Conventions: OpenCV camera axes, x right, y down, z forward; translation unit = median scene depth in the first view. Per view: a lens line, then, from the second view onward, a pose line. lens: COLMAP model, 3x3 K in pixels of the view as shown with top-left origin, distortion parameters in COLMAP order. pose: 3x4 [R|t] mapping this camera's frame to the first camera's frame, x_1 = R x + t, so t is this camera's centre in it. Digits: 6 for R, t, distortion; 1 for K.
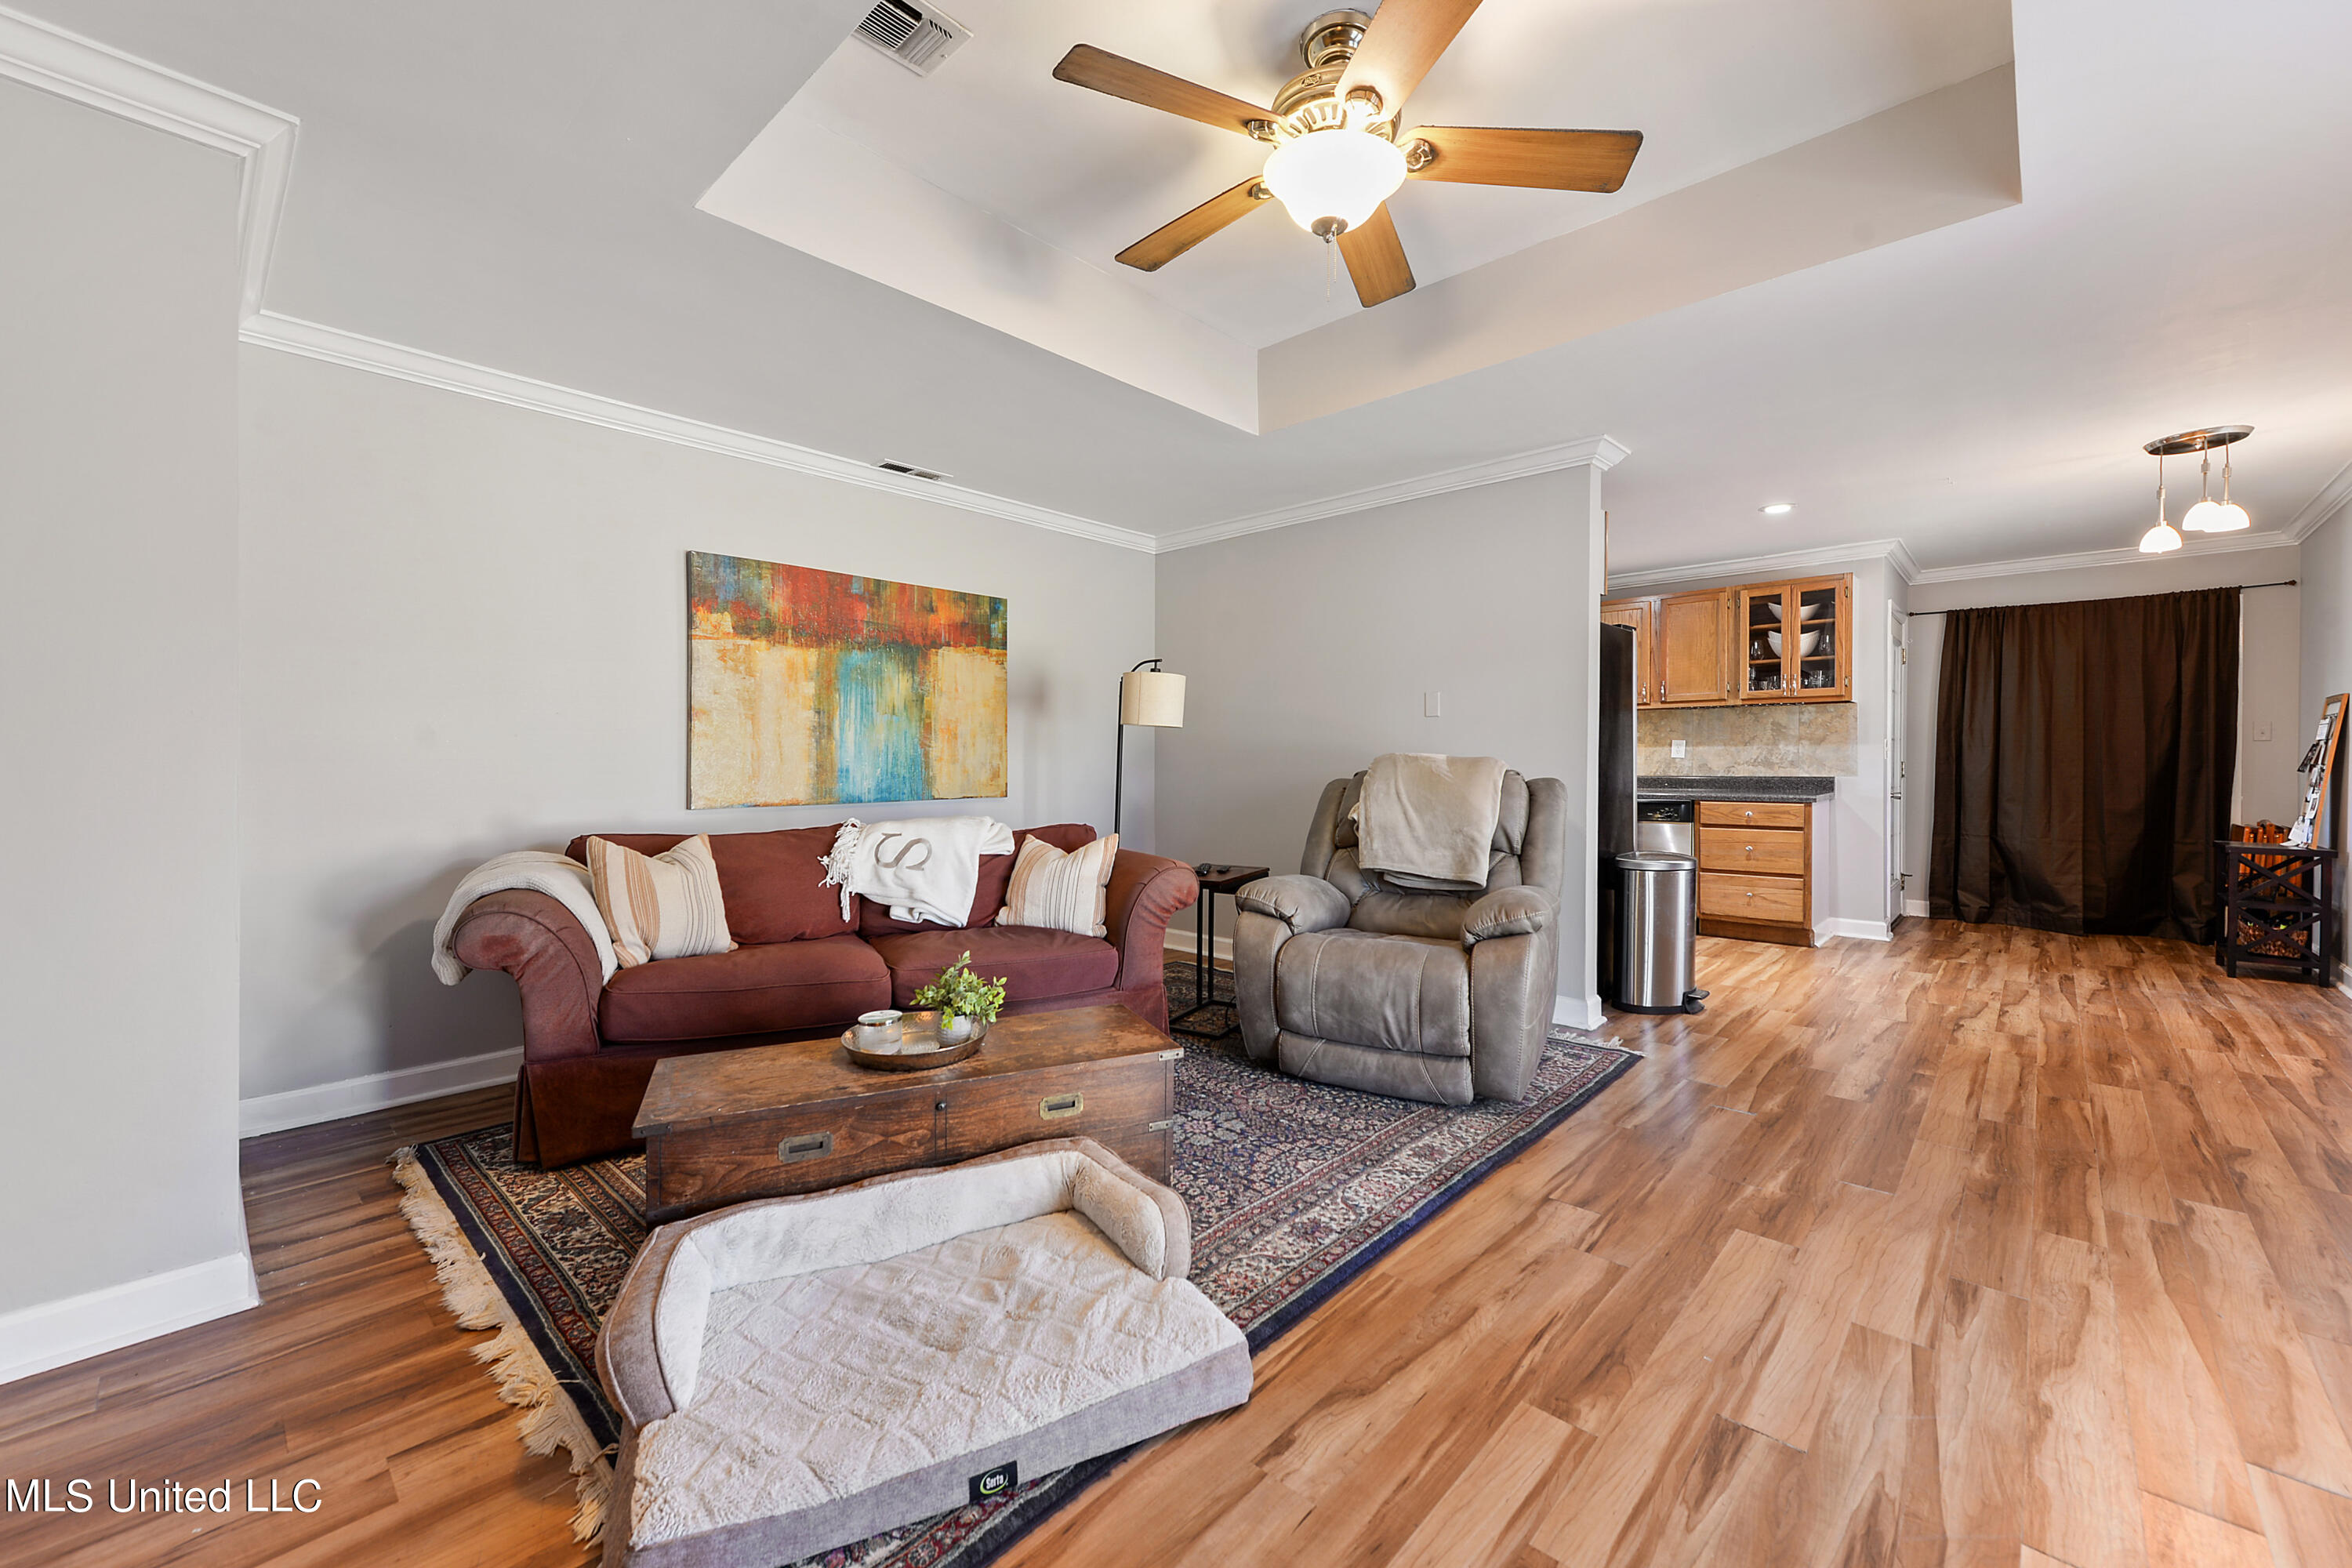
lens RADIAL K [[930.2, 0, 1166.0], [0, 930.2, 765.2], [0, 0, 1]] dist [0.003564, -0.000109]
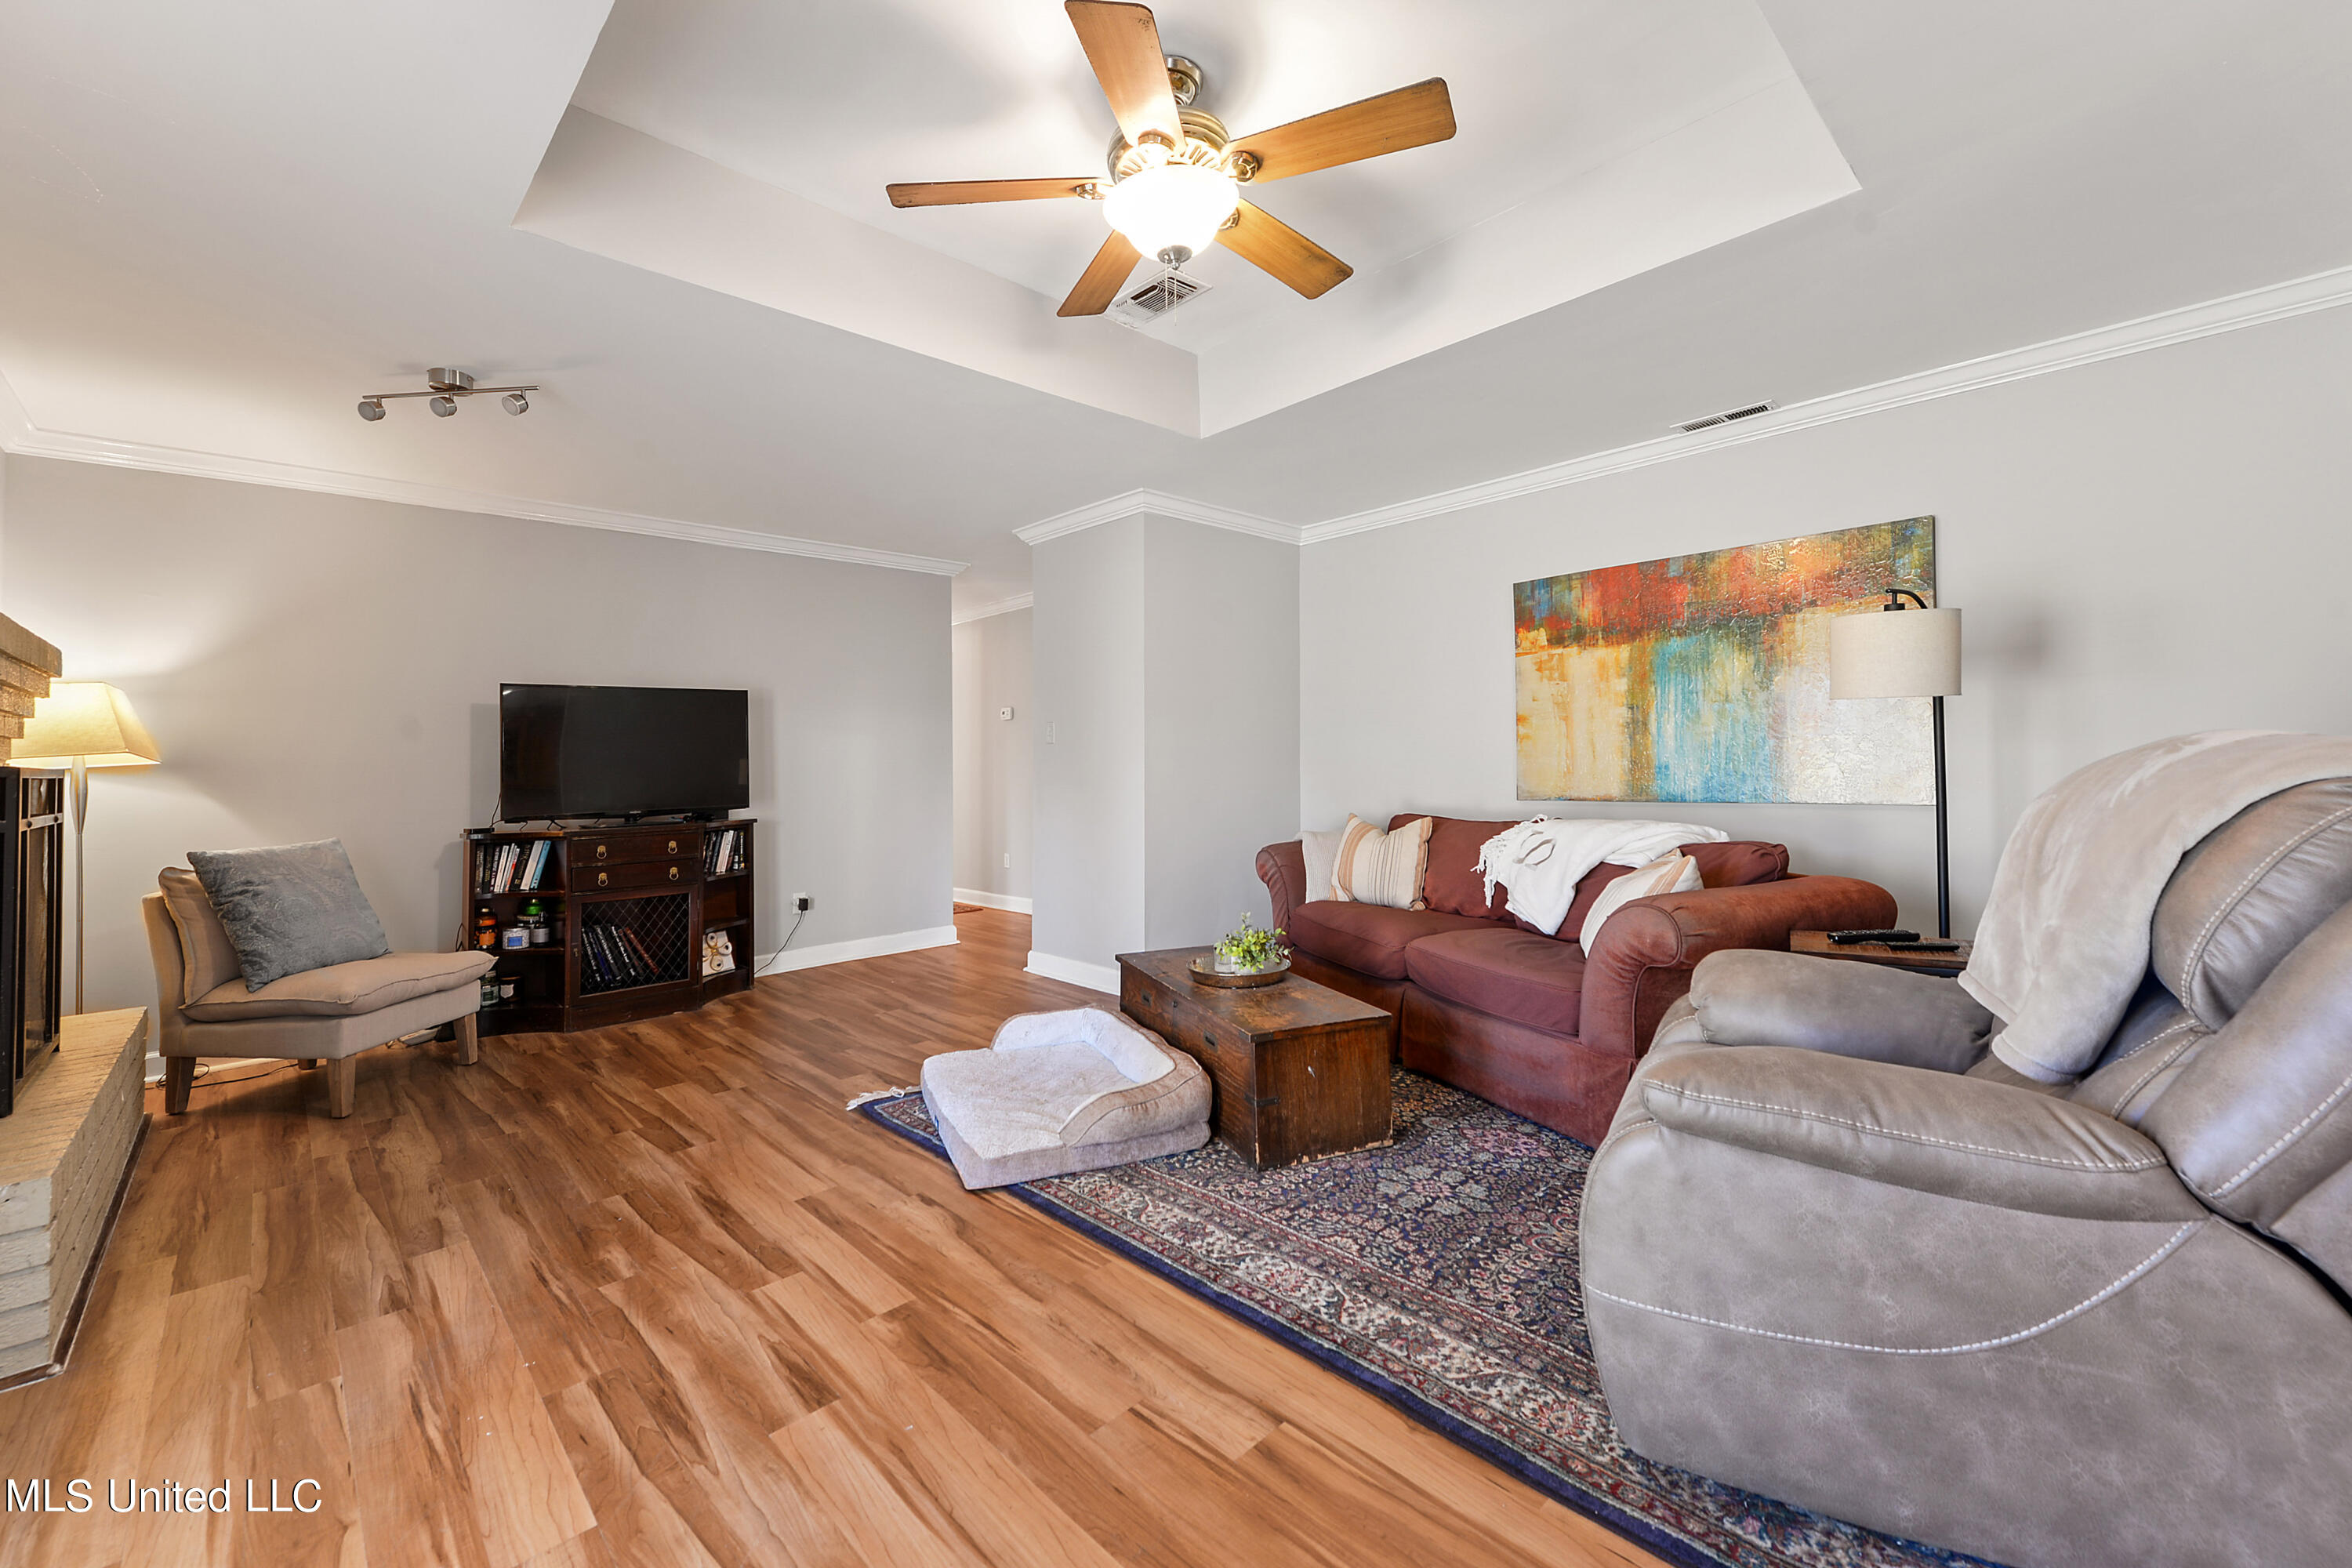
lens RADIAL K [[950.0, 0, 1168.1], [0, 950.0, 715.9], [0, 0, 1]] dist [0.009412, -0.000117]
pose [[-0.057526, -0.050012, -0.997091, 0.902426], [0.013579, 0.998613, -0.050872, -0.005233], [0.998252, -0.016466, -0.056767, 0.775147]]
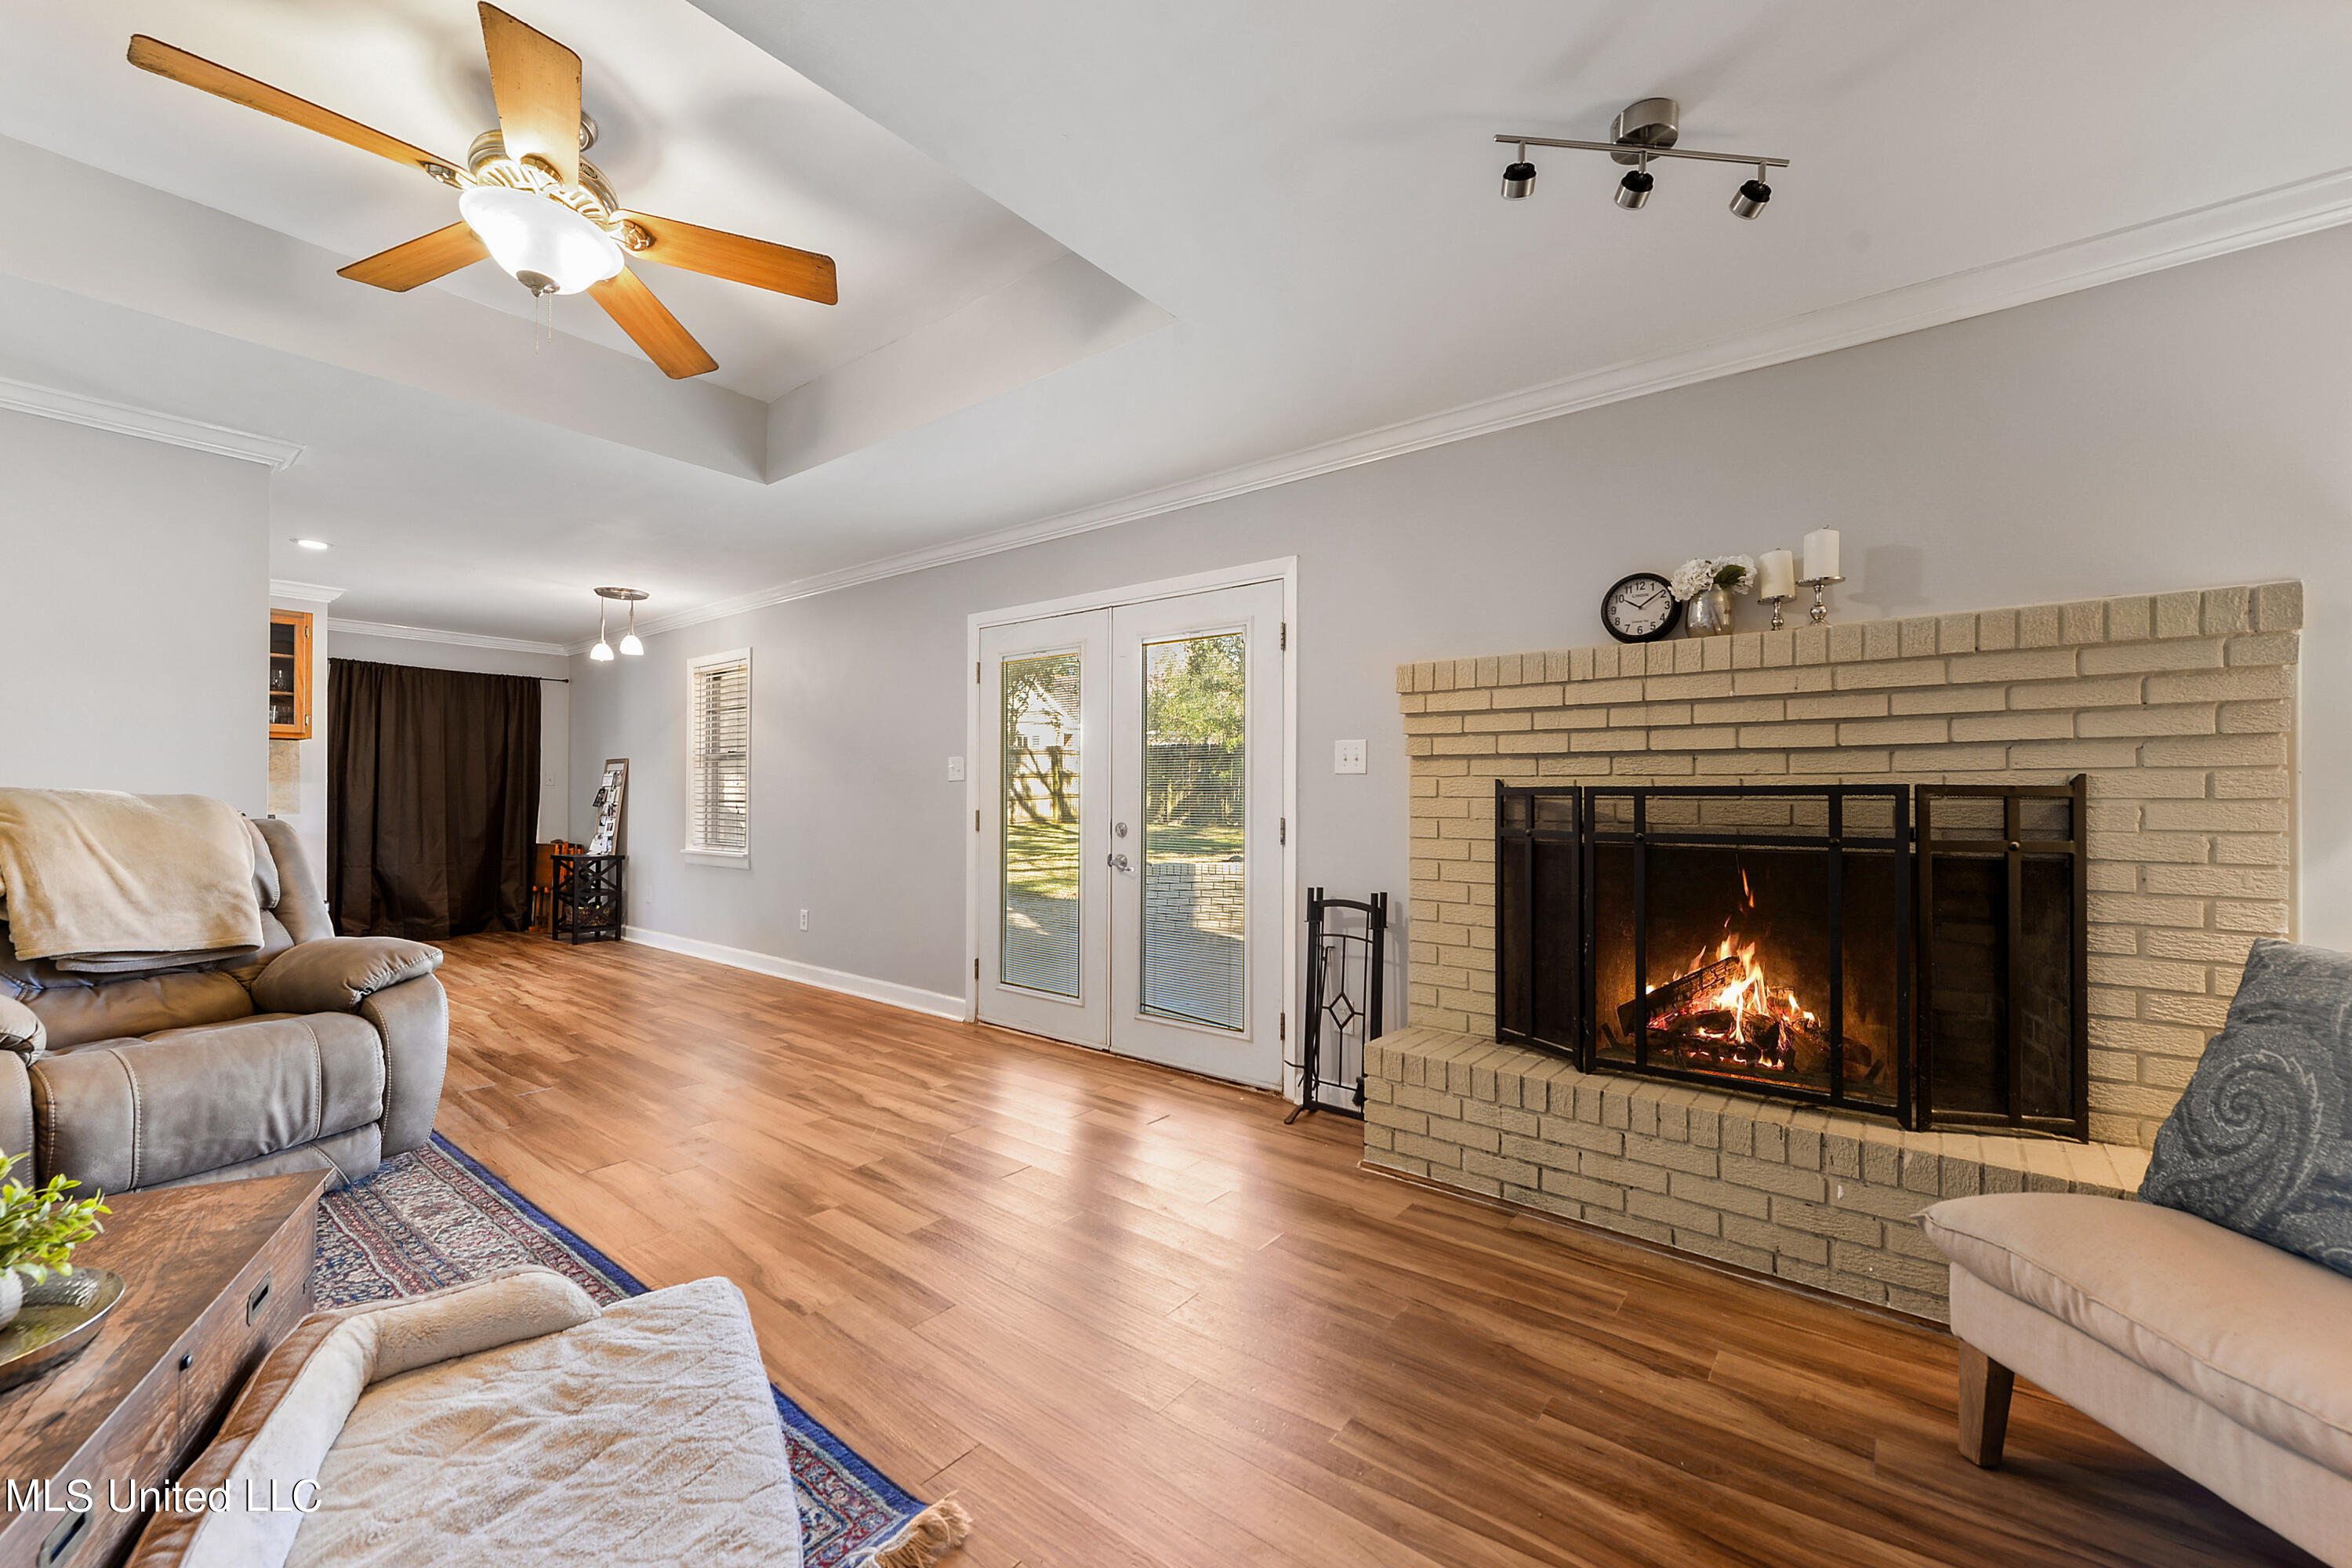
lens RADIAL K [[913.9, 0, 1176.0], [0, 913.9, 784.0], [0, 0, 1]] dist [0.001281, 0.000094]
pose [[-0.085217, 0.018091, 0.996198, -0.651799], [-0.000019, 0.999835, -0.018159, -0.004675], [-0.996362, -0.001567, -0.085202, 0.283549]]
